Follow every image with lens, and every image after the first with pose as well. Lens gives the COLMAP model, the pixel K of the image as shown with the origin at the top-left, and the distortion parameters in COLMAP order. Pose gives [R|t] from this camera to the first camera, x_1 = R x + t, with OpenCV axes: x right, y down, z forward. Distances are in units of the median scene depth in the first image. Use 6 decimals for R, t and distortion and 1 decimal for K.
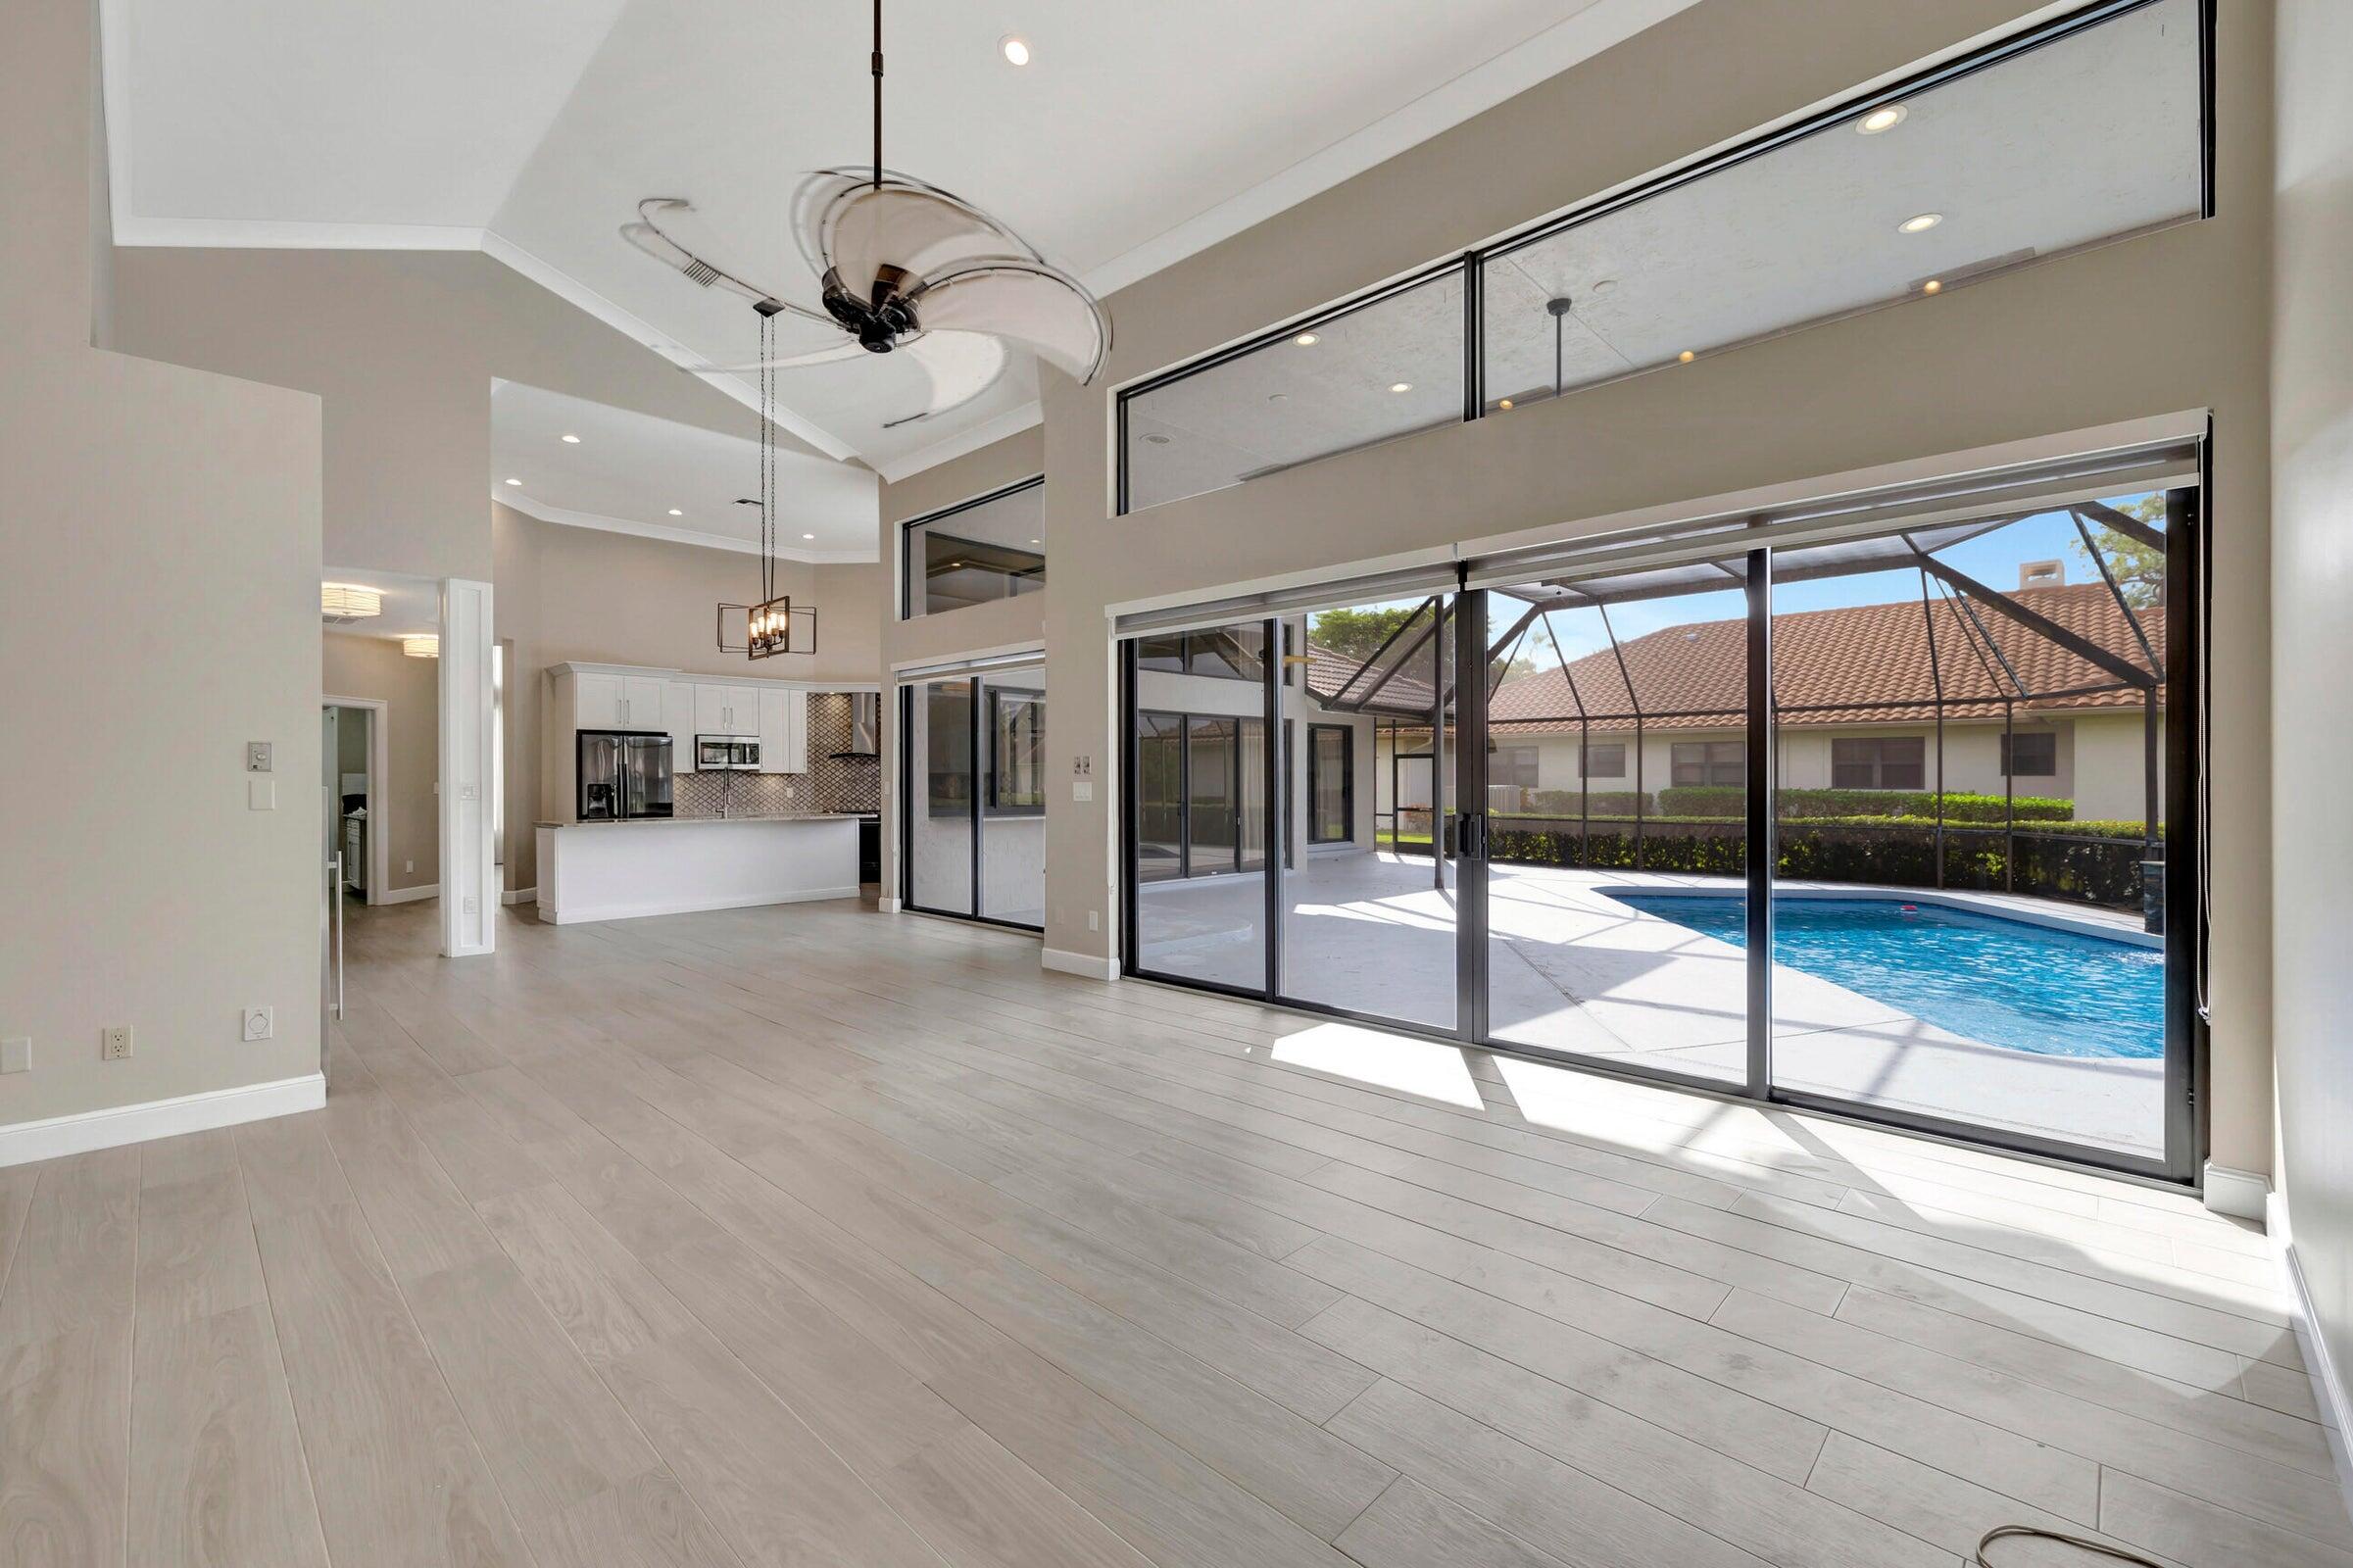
lens RADIAL K [[995.1, 0, 1177.8], [0, 995.1, 777.6], [0, 0, 1]] dist [0.000251, 0.000182]
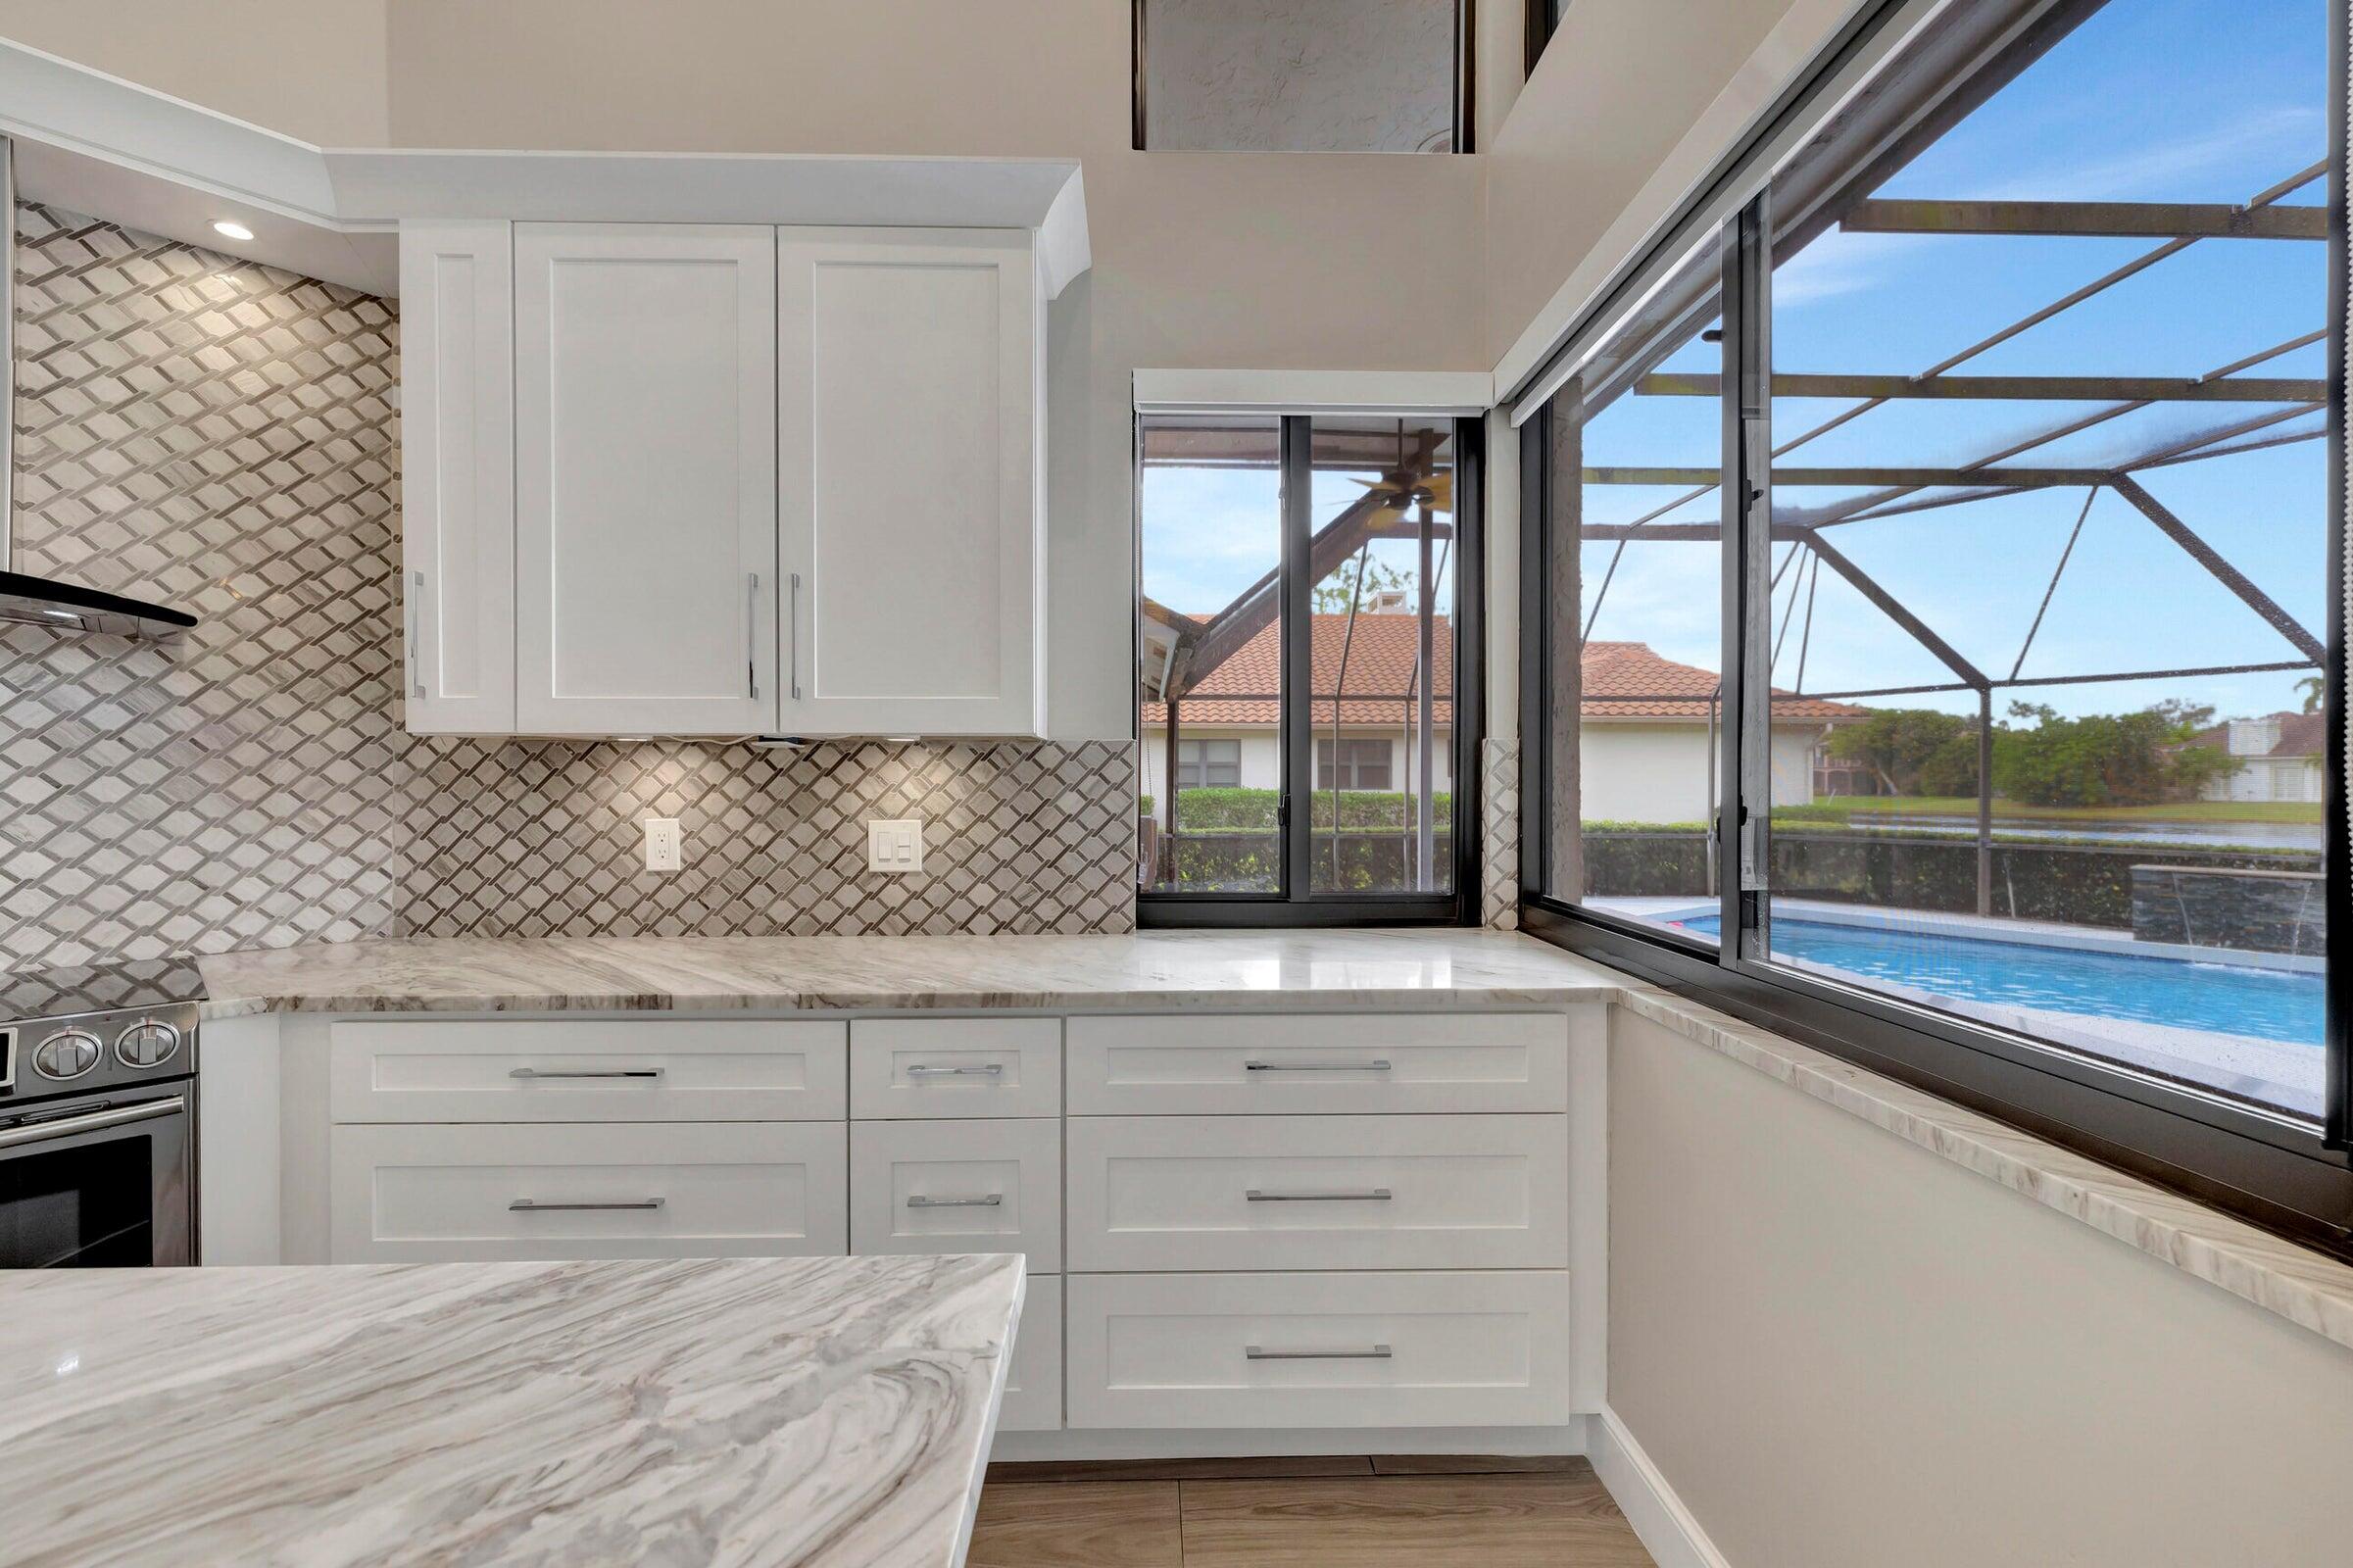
lens RADIAL K [[999.9, 0, 1168.1], [0, 999.9, 783.3], [0, 0, 1]] dist [-0.000715, 0.000108]
pose [[0.701104, -0.000762, 0.713058, -0.350822], [-0.004302, 0.999977, 0.005299, 0.002208], [-0.713046, -0.006782, 0.701085, 0.953114]]
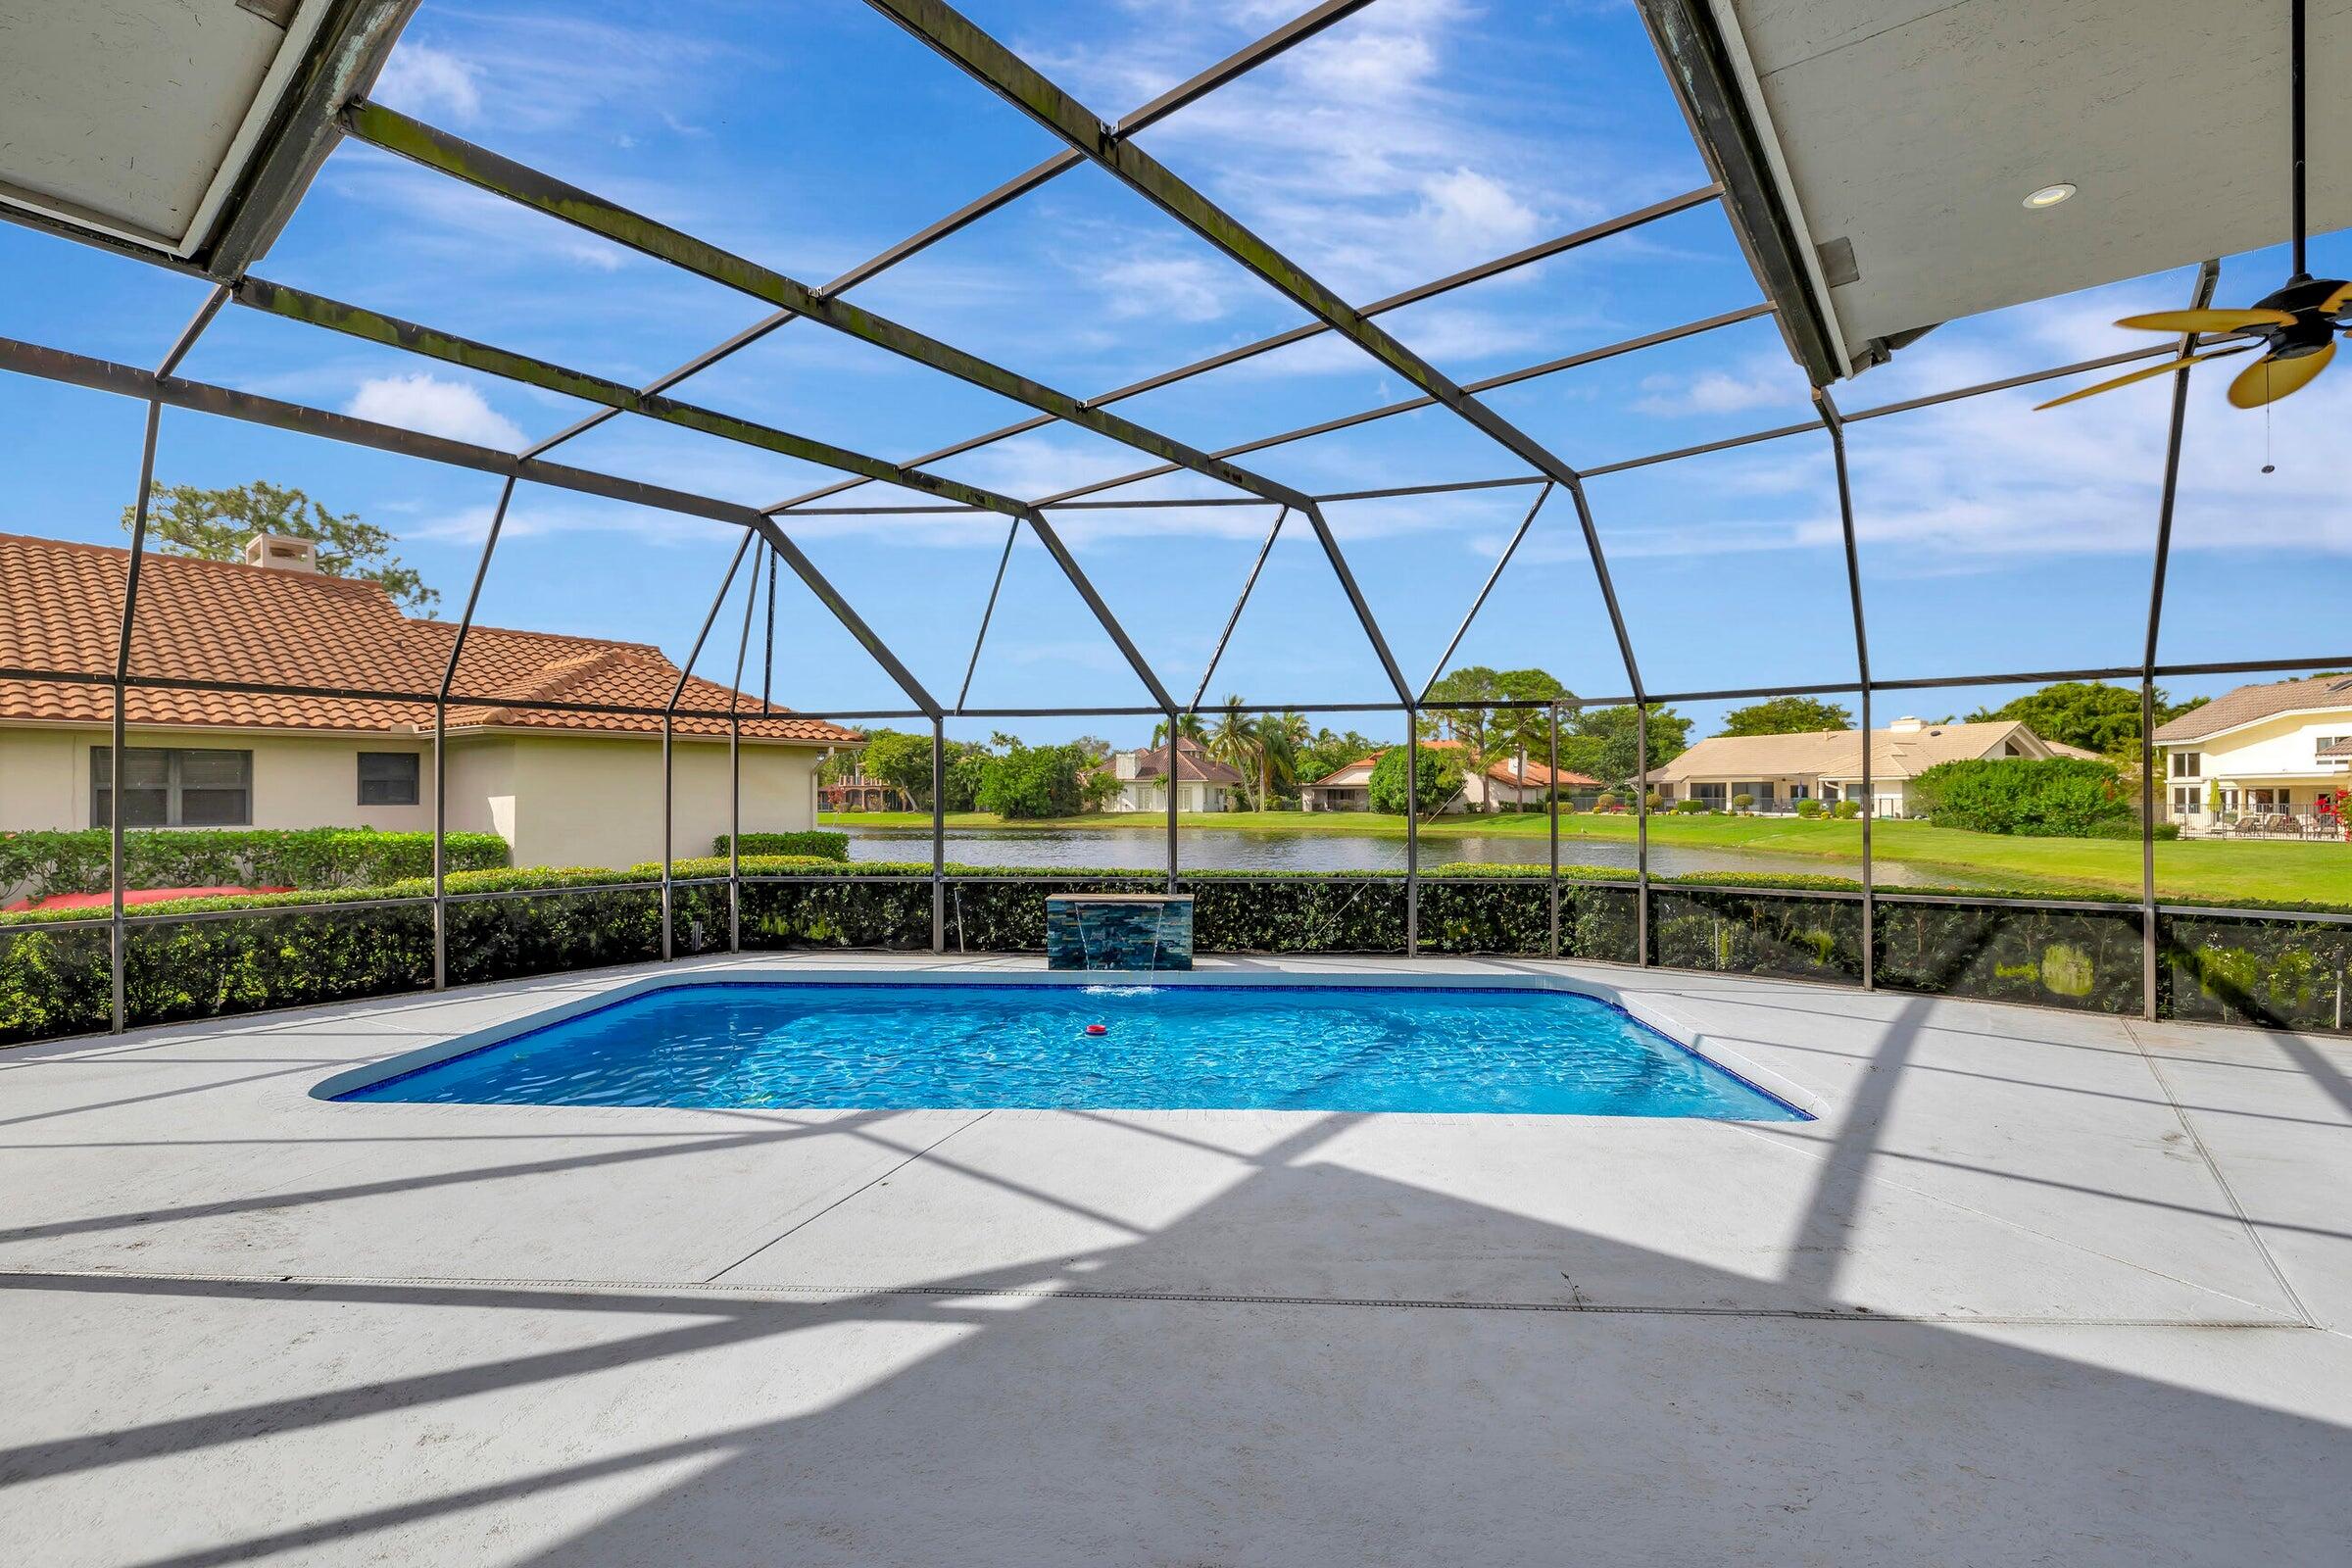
lens RADIAL K [[1038.3, 0, 1168.0], [0, 1038.3, 788.8], [0, 0, 1]] dist [-0.002220, -0.000190]
pose [[-0.087072, 0.008086, 0.996169, -0.057203], [0.001550, 0.999967, -0.007981, -0.014723], [-0.996201, 0.000849, -0.087082, 0.936719]]
